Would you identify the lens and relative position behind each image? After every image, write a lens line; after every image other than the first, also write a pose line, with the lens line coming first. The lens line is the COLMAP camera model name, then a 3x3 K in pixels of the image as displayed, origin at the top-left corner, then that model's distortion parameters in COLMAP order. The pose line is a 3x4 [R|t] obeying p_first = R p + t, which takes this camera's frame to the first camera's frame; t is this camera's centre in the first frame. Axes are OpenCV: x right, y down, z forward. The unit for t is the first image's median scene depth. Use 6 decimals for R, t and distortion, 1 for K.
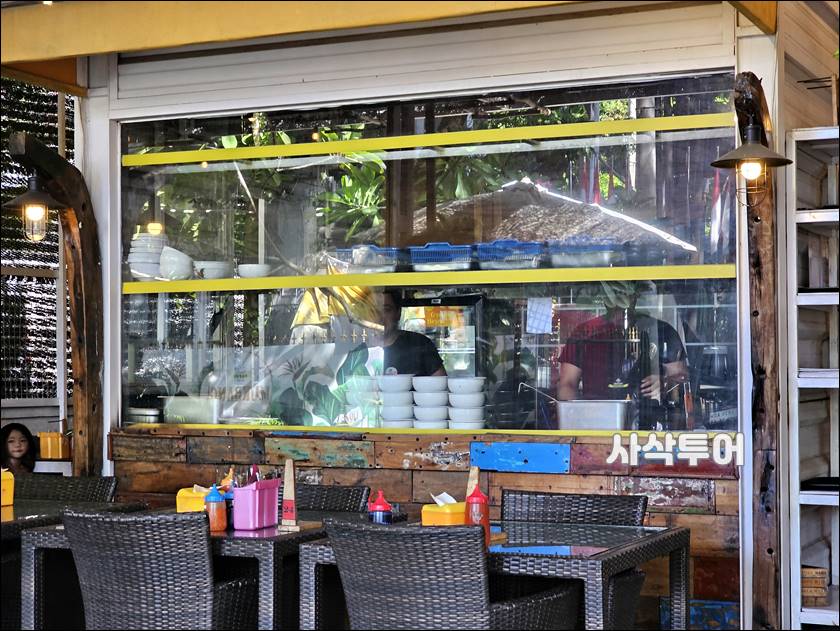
lens RADIAL K [[1530.1, 0, 416.6], [0, 1530.1, 321.7], [0, 0, 1]] dist [-0.032103, 0.000000]
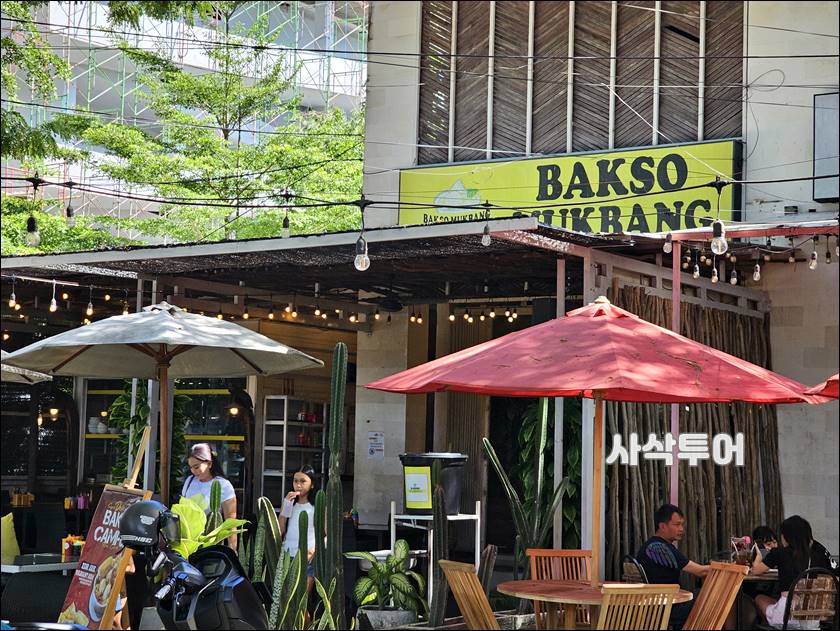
lens RADIAL K [[1530.1, 0, 421.7], [0, 1530.1, 319.3], [0, 0, 1]] dist [-0.032103, 0.000000]
pose [[0.985664, 0.009550, -0.168447, 0.925738], [-0.020725, 0.997689, -0.064709, -0.068946], [0.167440, 0.067272, 0.983584, -1.767451]]
